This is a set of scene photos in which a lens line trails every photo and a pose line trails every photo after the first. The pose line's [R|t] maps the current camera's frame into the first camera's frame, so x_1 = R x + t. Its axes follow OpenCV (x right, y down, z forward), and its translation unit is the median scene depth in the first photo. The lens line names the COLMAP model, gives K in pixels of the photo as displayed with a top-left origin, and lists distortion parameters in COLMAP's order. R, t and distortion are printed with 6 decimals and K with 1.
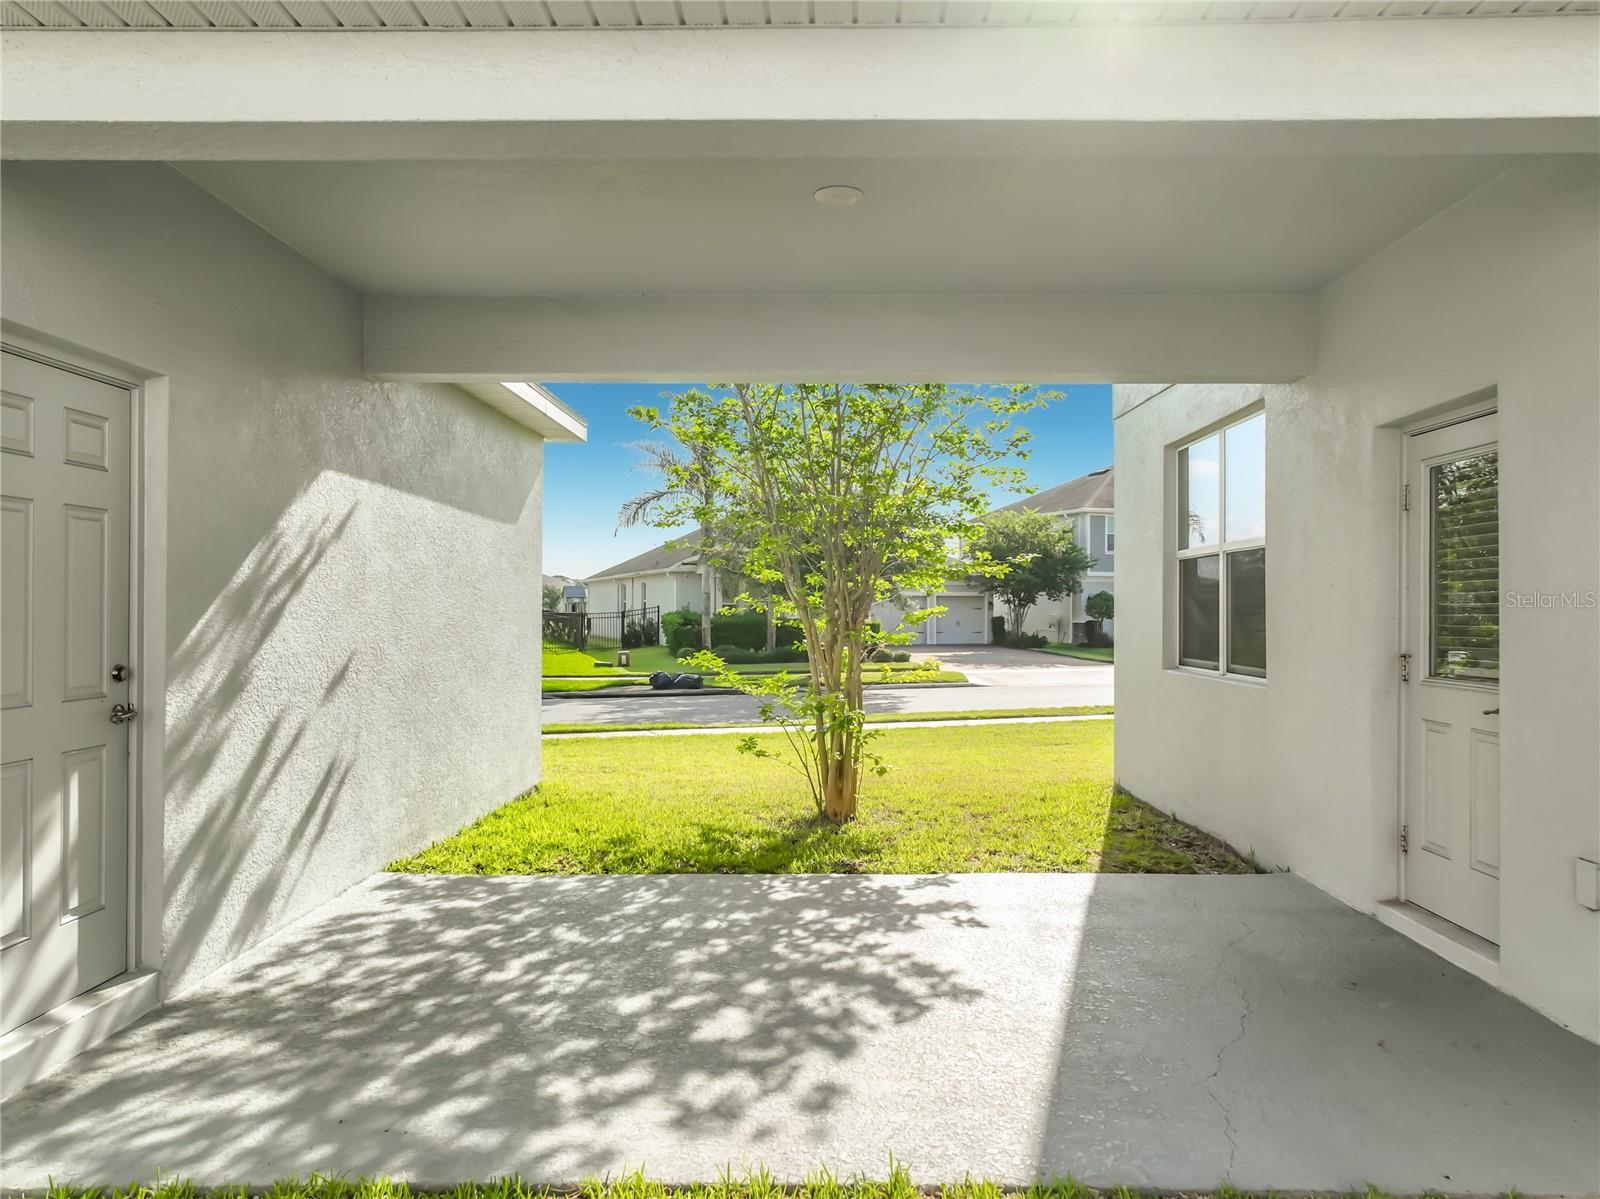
lens RADIAL K [[1133.7, 0, 800.0], [0, 1133.7, 599.5], [0, 0, 1]] dist [0.006610, 0.007315]
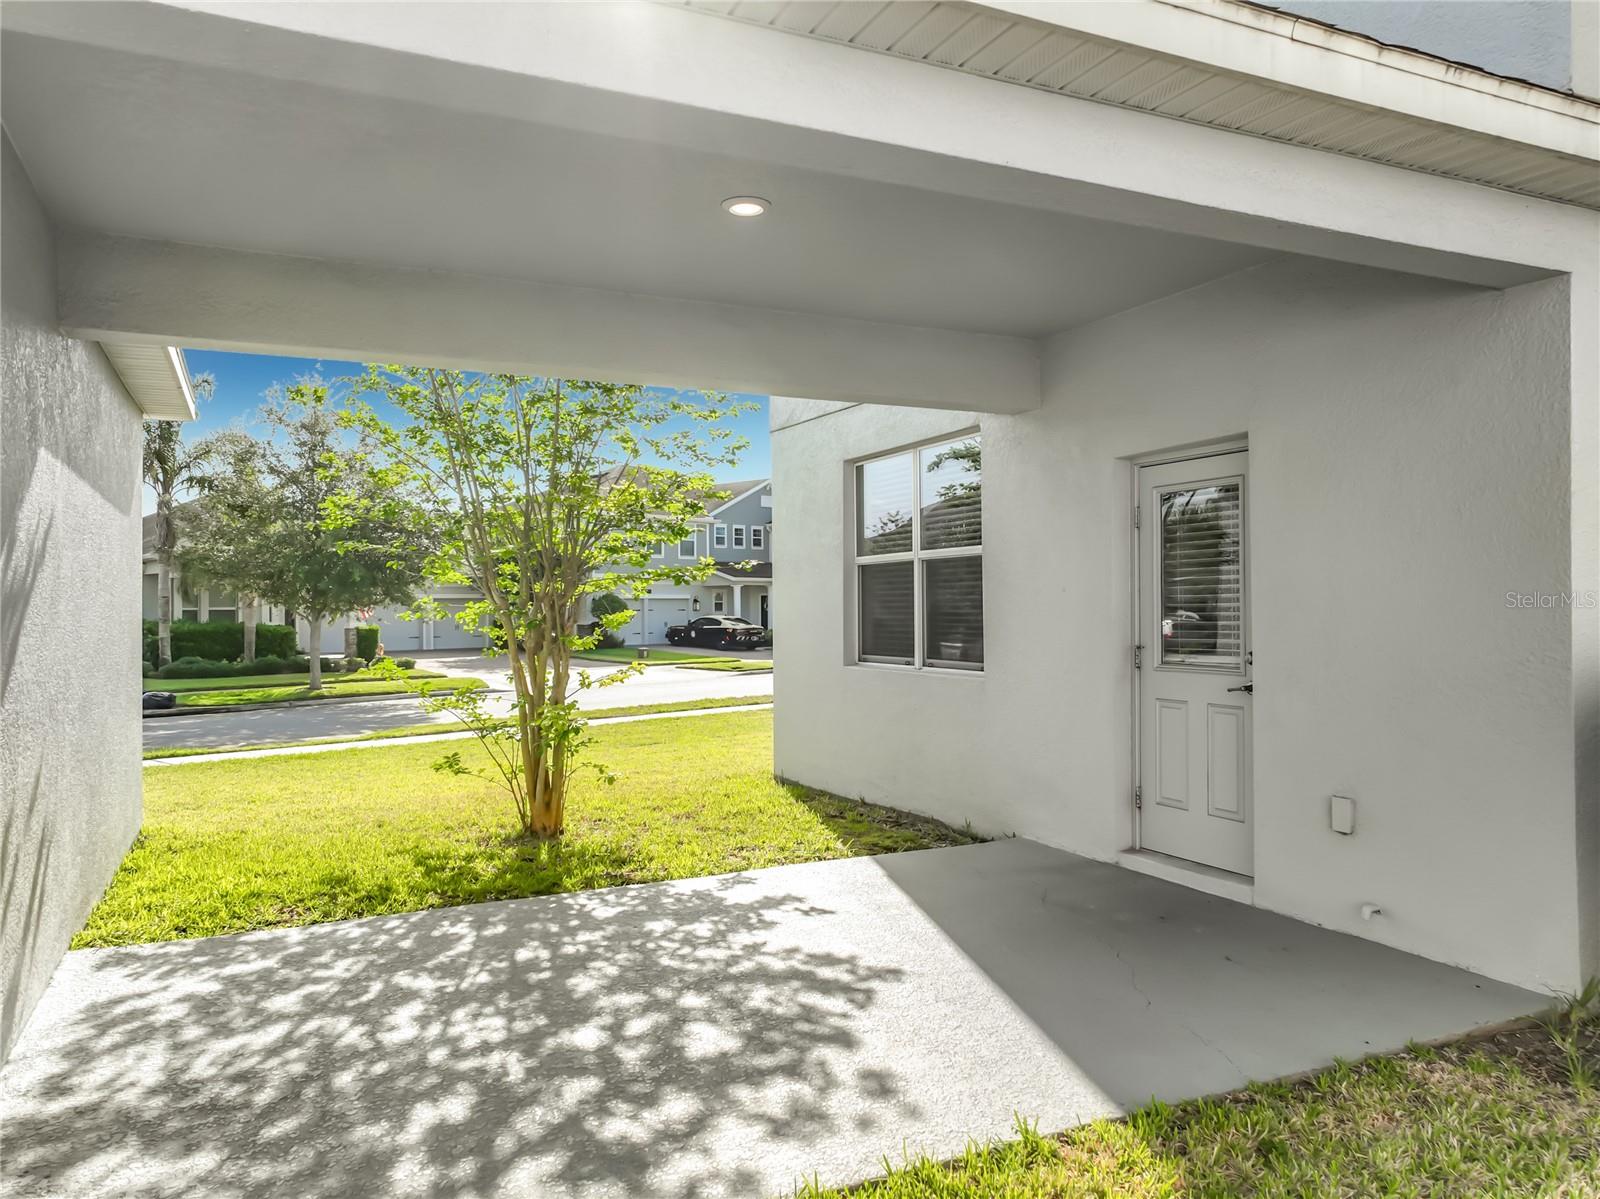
lens RADIAL K [[1149.1, 0, 800.0], [0, 1149.1, 599.5], [0, 0, 1]] dist [0.008136, 0.011569]
pose [[0.897038, -0.005883, 0.441914, -0.335612], [0.006490, 0.999979, 0.000138, -0.004228], [-0.441905, 0.002744, 0.897057, 0.054353]]
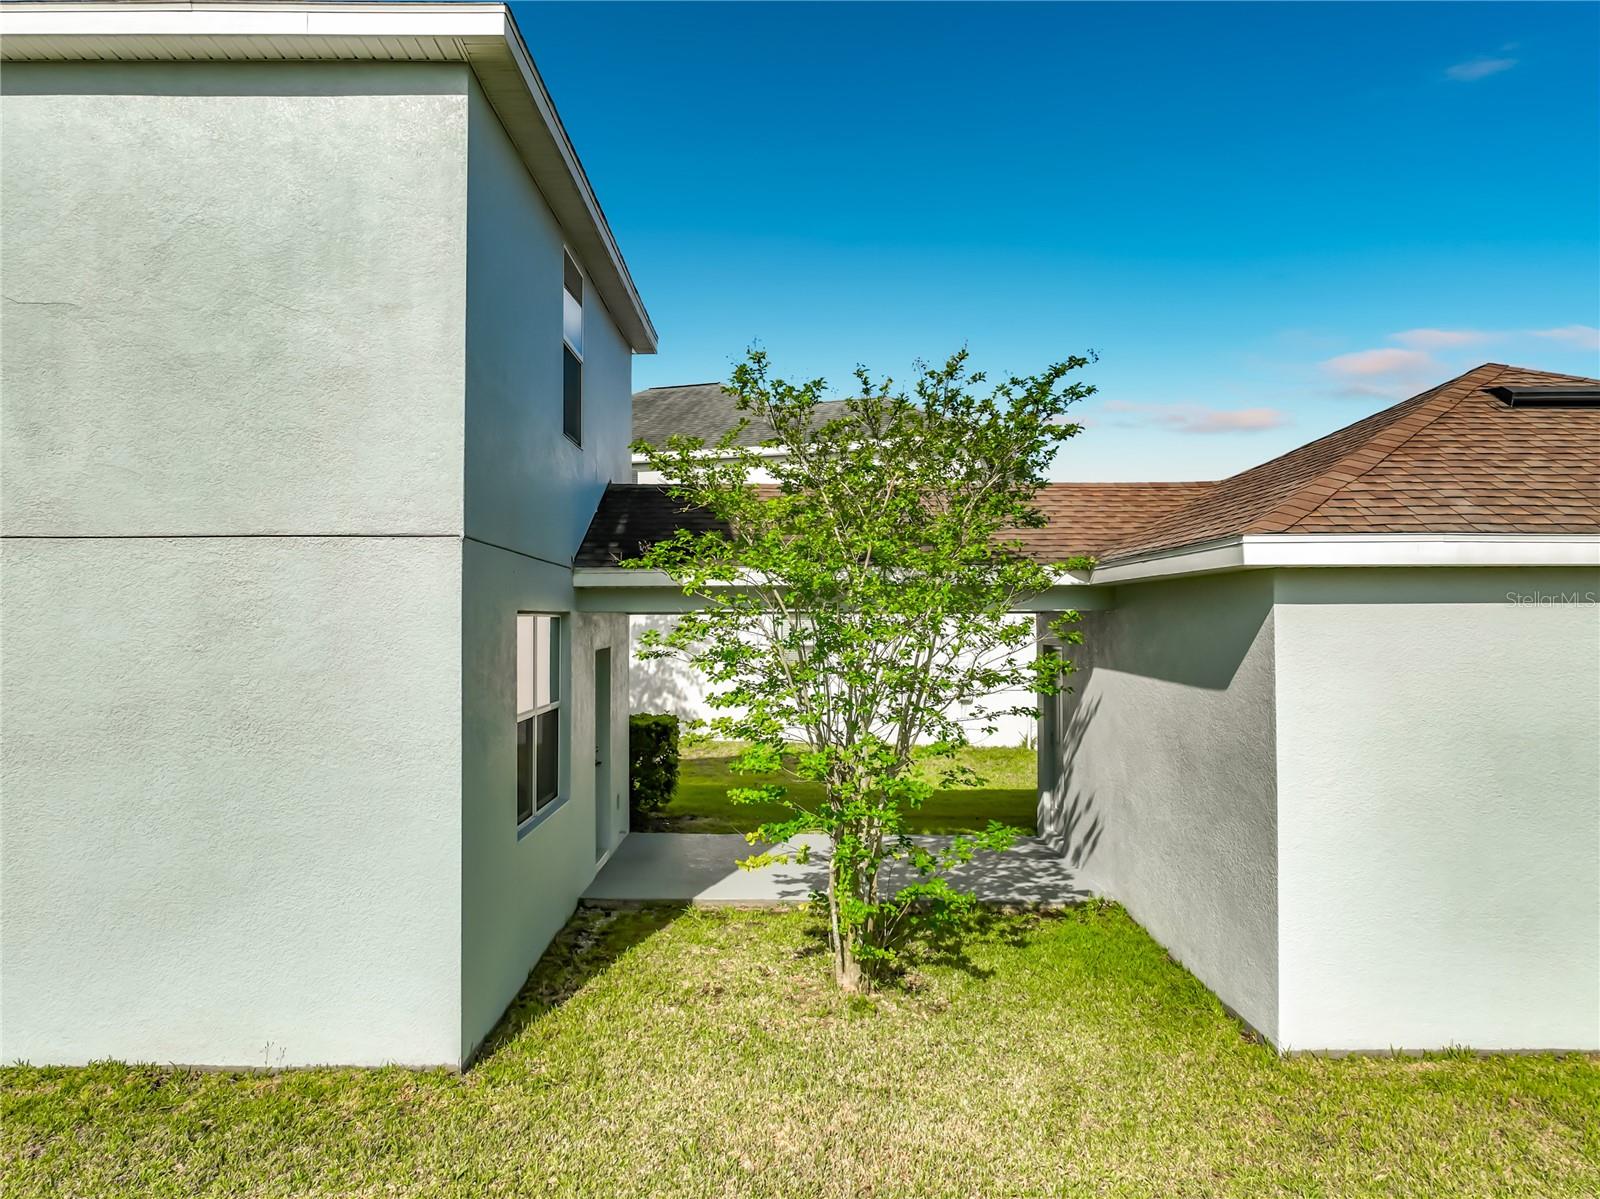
lens RADIAL K [[1131.3, 0, 800.0], [0, 1131.3, 599.5], [0, 0, 1]] dist [0.001356, 0.015374]
pose [[-0.999656, 0.000644, -0.026233, 0.171862], [0.001190, 0.999783, -0.020785, -0.214564], [0.026213, -0.020809, -0.999440, 3.277511]]
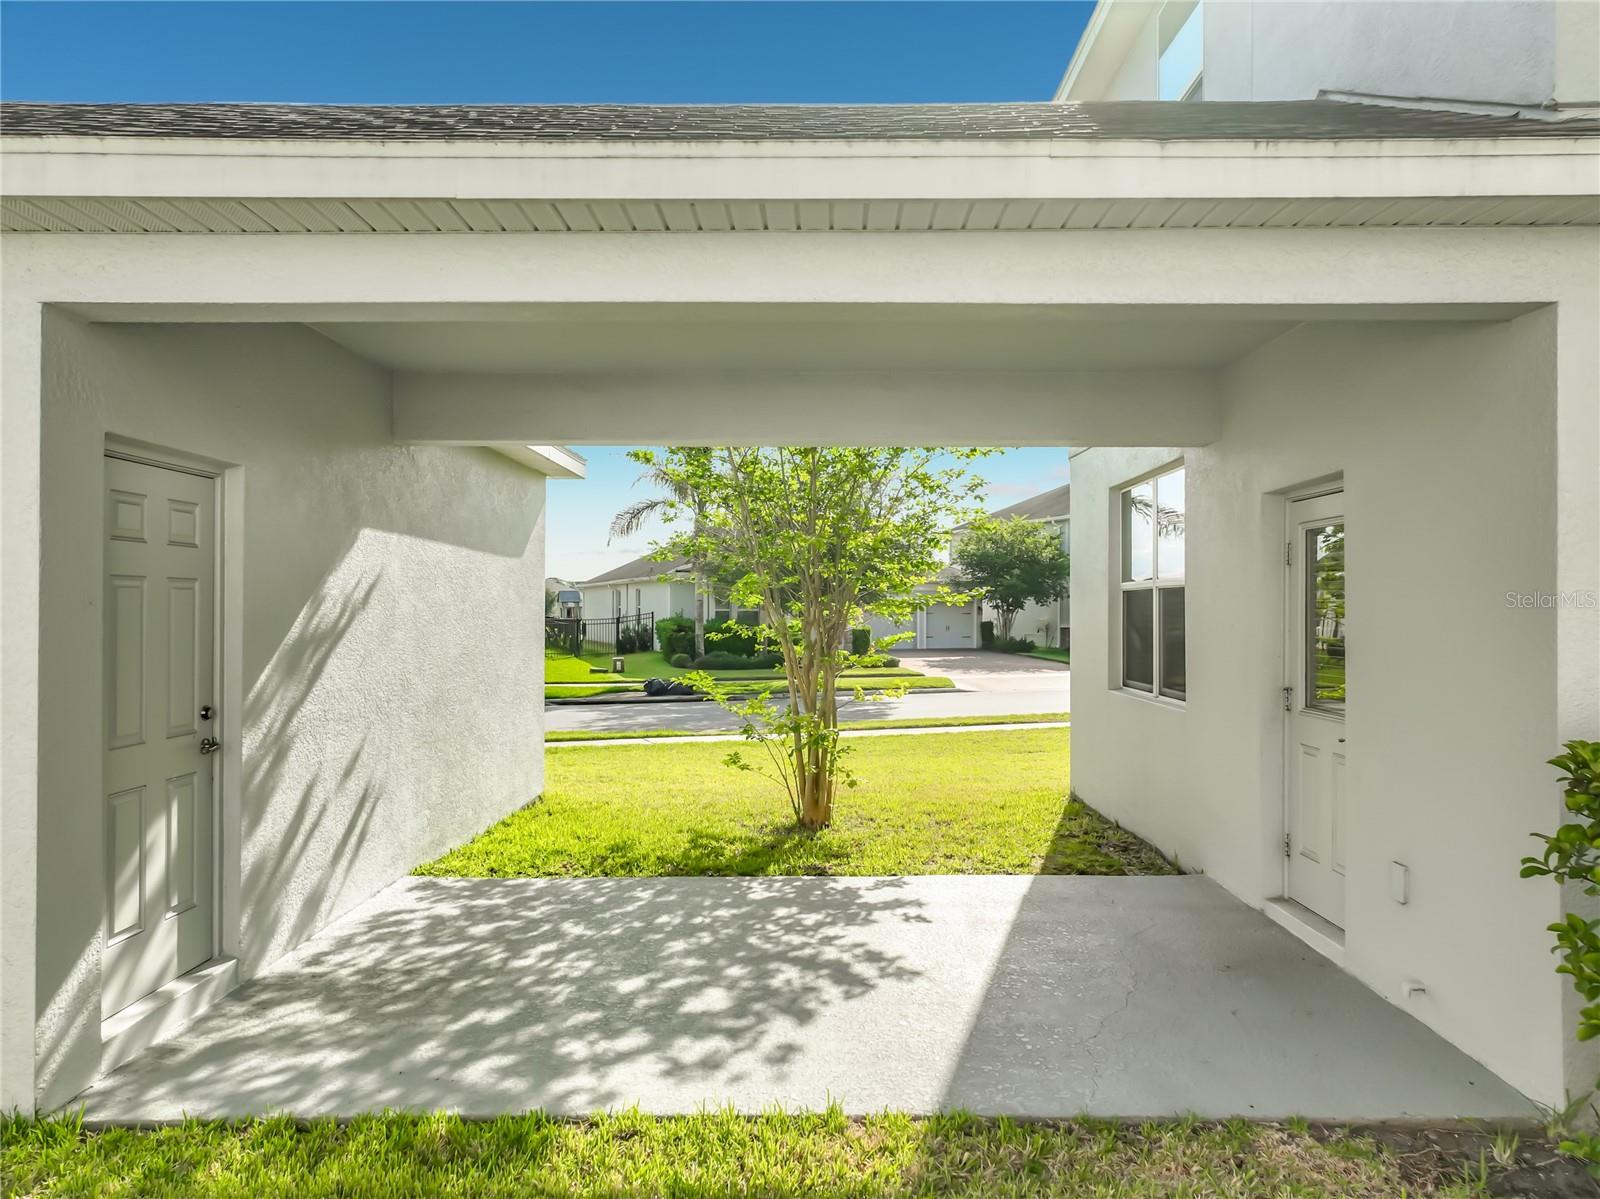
lens RADIAL K [[1131.3, 0, 800.0], [0, 1131.3, 599.5], [0, 0, 1]] dist [0.001356, 0.015374]
pose [[0.999986, -0.001463, 0.005126, 0.023450], [0.001470, 0.999998, -0.001375, -0.043384], [-0.005124, 0.001383, 0.999986, -0.171702]]
